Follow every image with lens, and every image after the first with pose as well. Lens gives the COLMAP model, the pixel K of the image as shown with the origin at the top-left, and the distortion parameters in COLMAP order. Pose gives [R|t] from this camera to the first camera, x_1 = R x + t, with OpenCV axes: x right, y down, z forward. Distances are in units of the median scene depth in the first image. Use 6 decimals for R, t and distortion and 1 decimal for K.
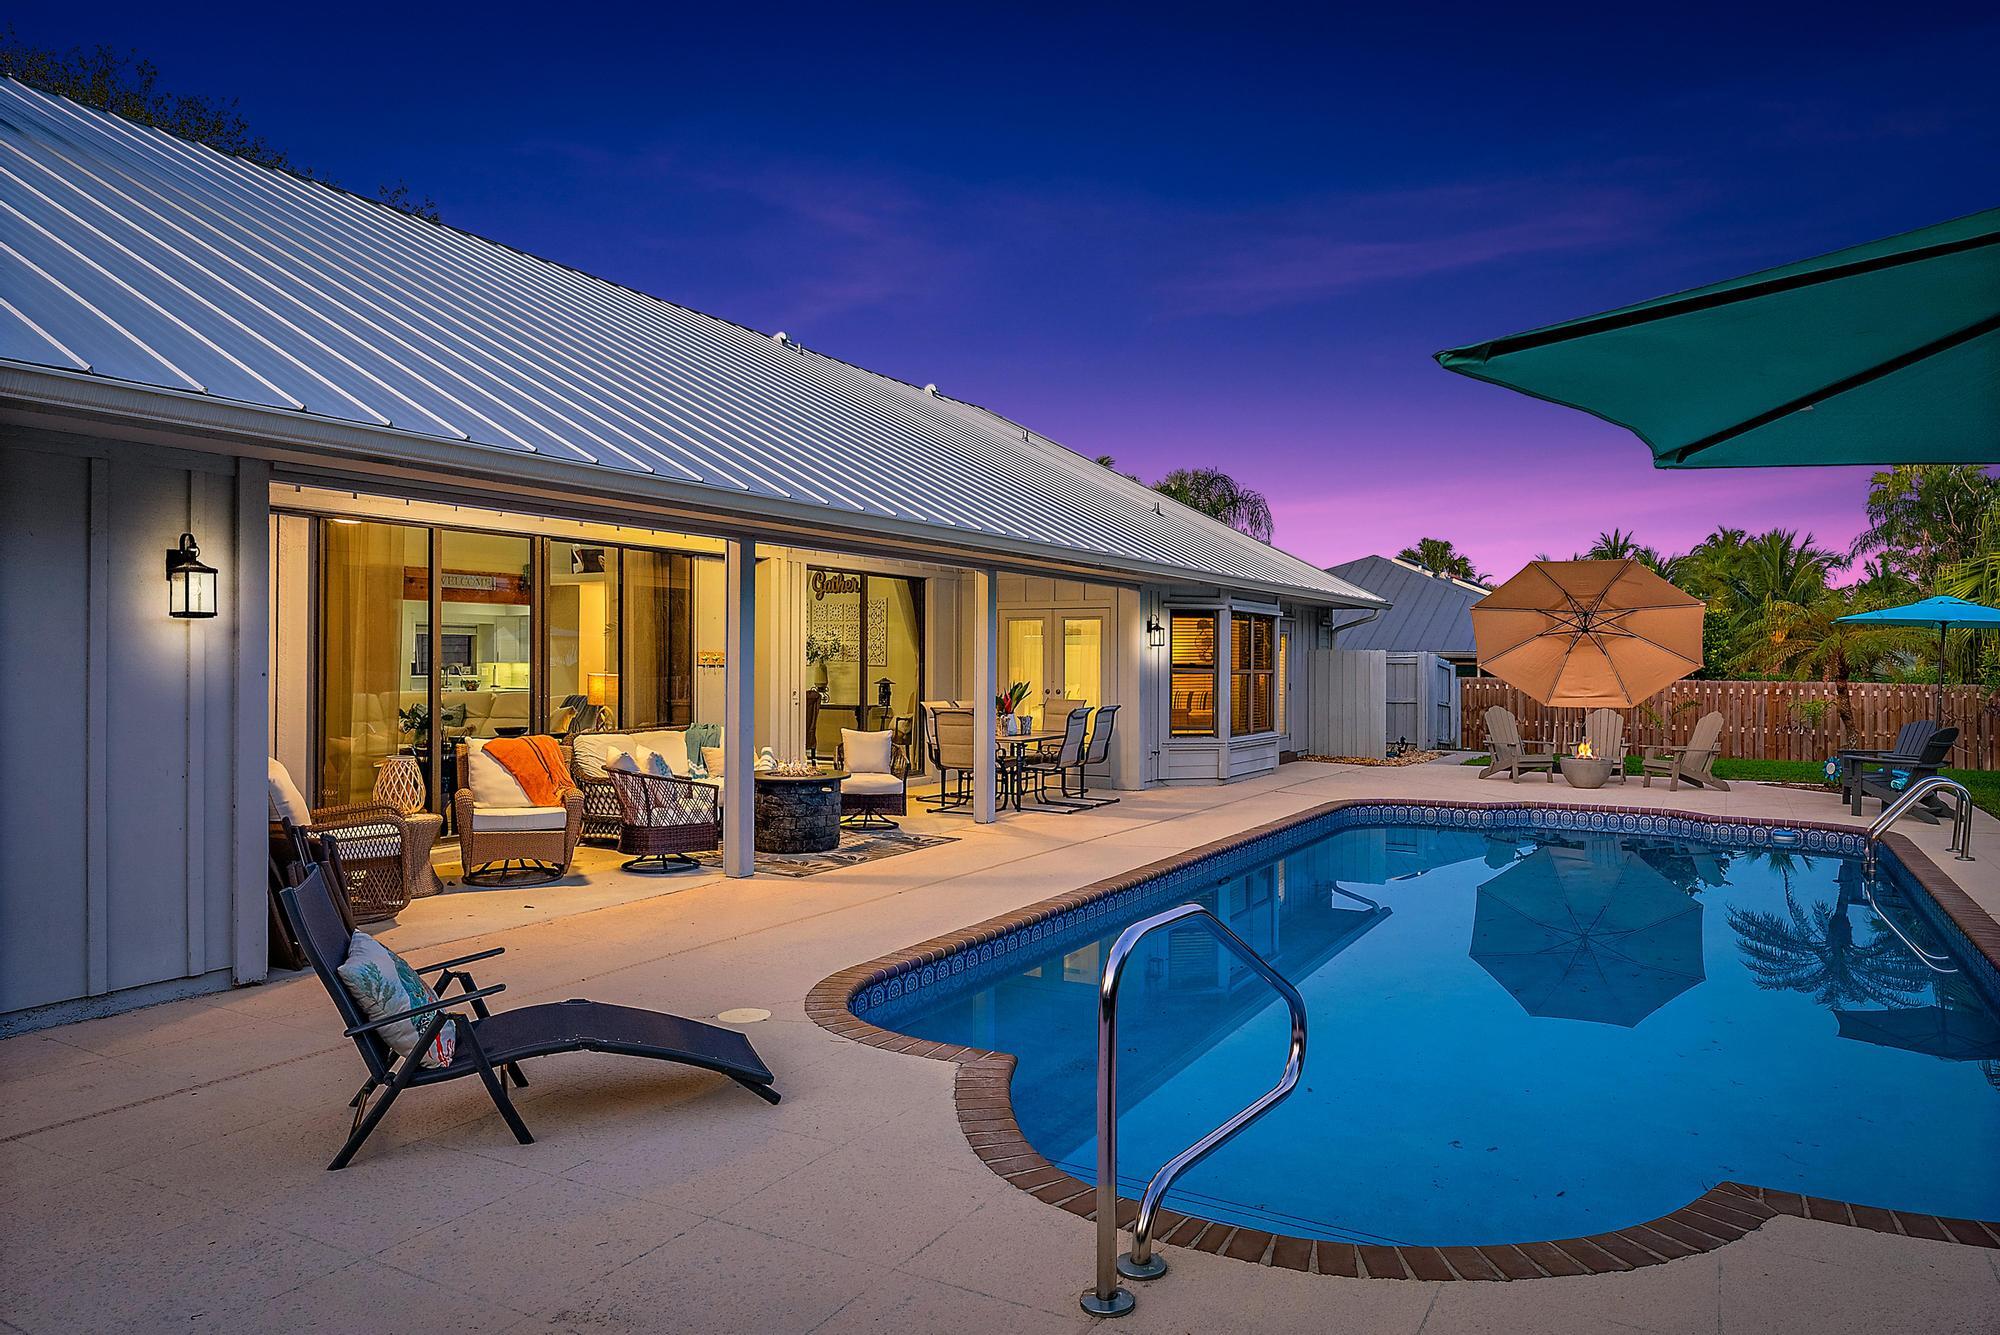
lens RADIAL K [[1306.2, 0, 1001.1], [0, 1306.2, 674.5], [0, 0, 1]] dist [0.011394, 0.002277]
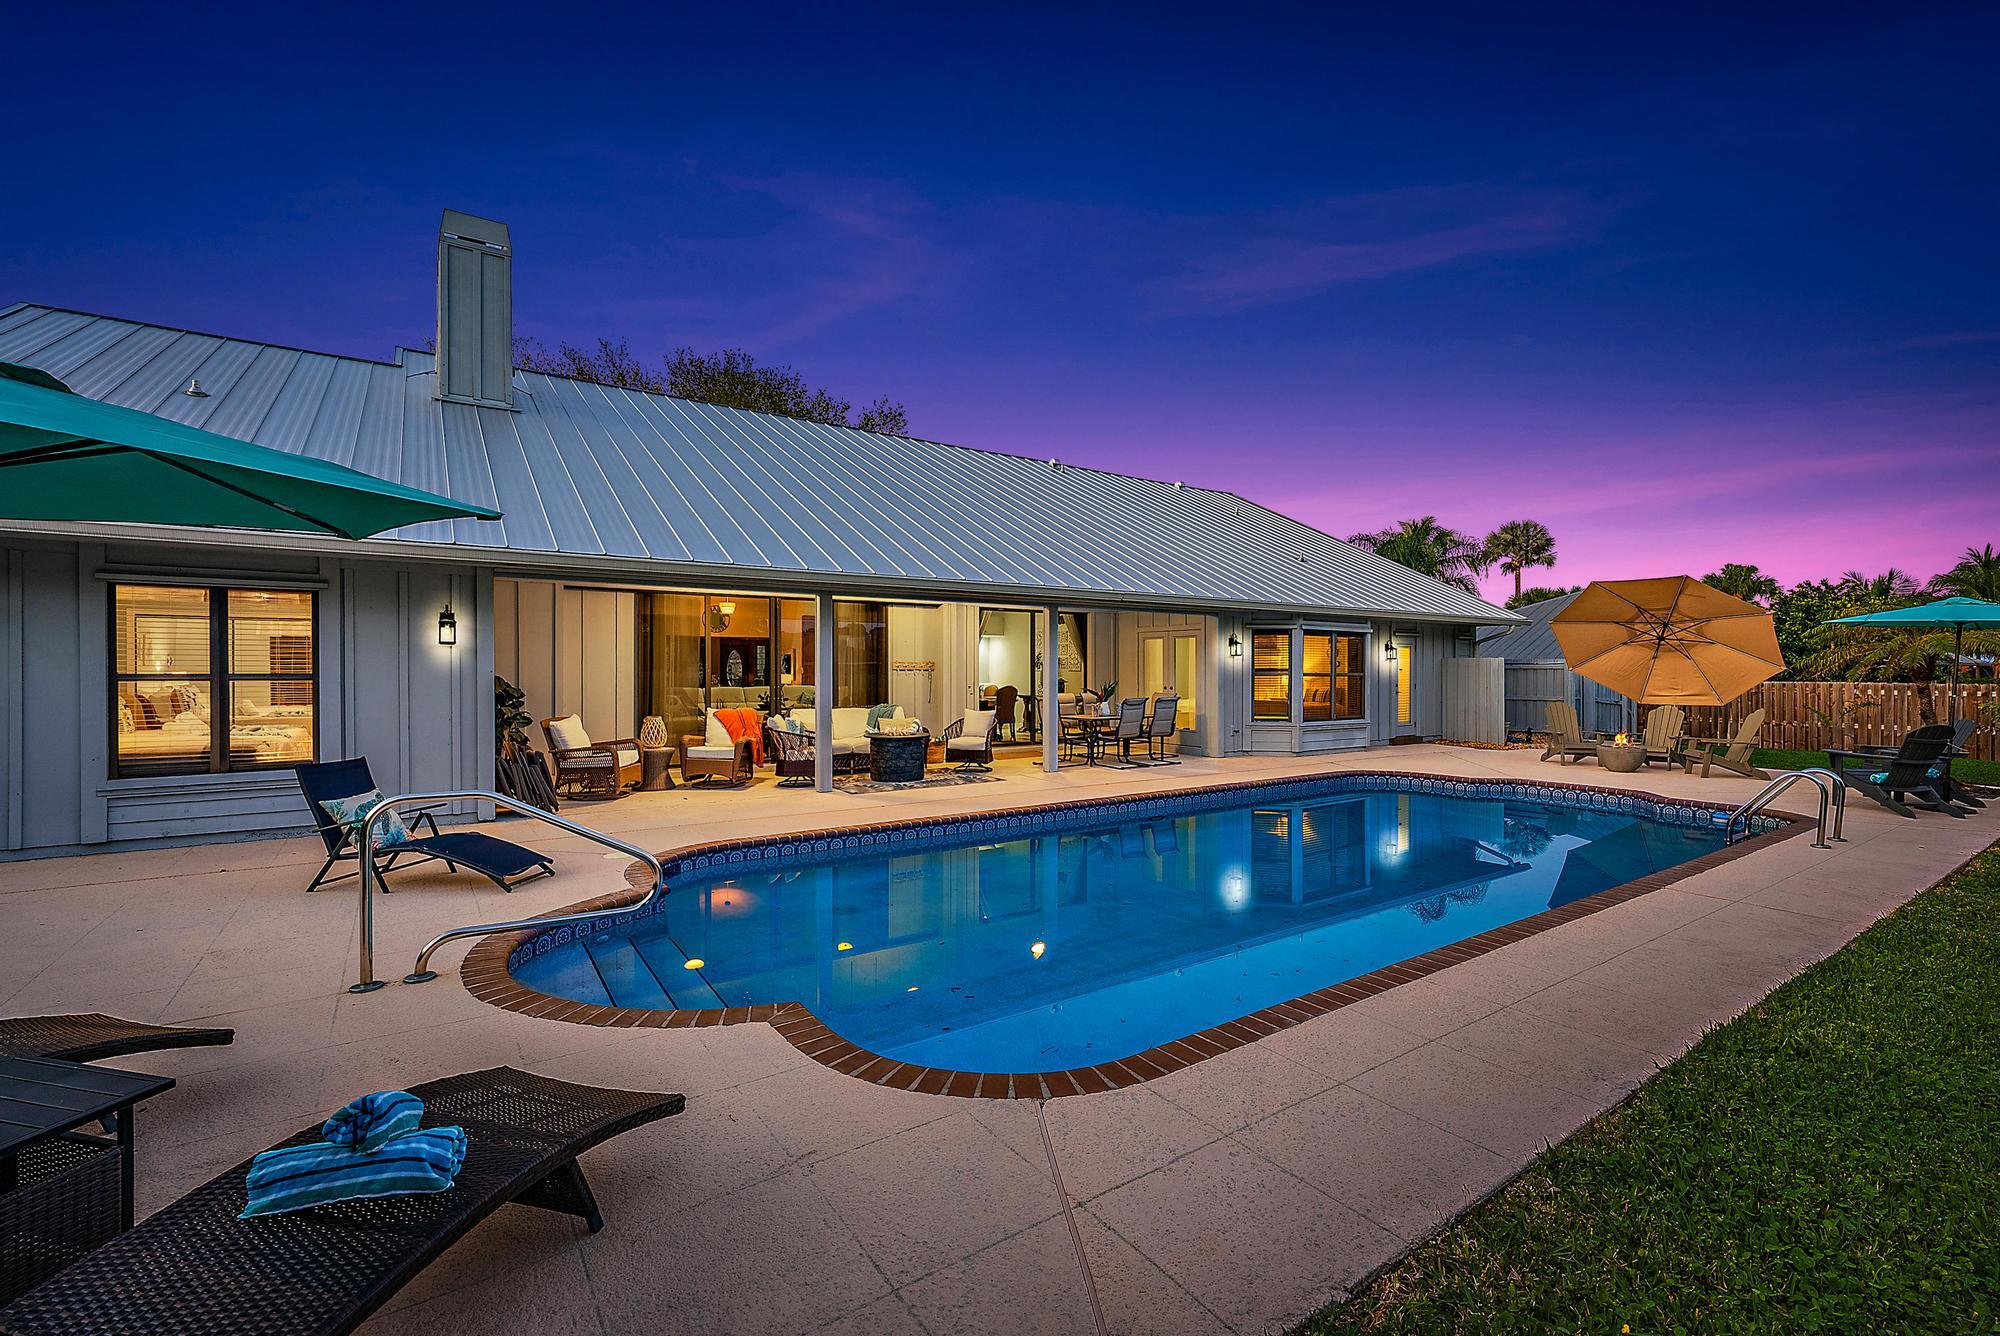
lens RADIAL K [[863.5, 0, 998.4], [0, 863.5, 665.9], [0, 0, 1]] dist [0.001179, 0.000010]
pose [[0.896798, -0.006197, -0.442398, 0.294915], [-0.001188, 0.999865, -0.016414, 0.004722], [0.442440, 0.015246, 0.896669, 0.051069]]
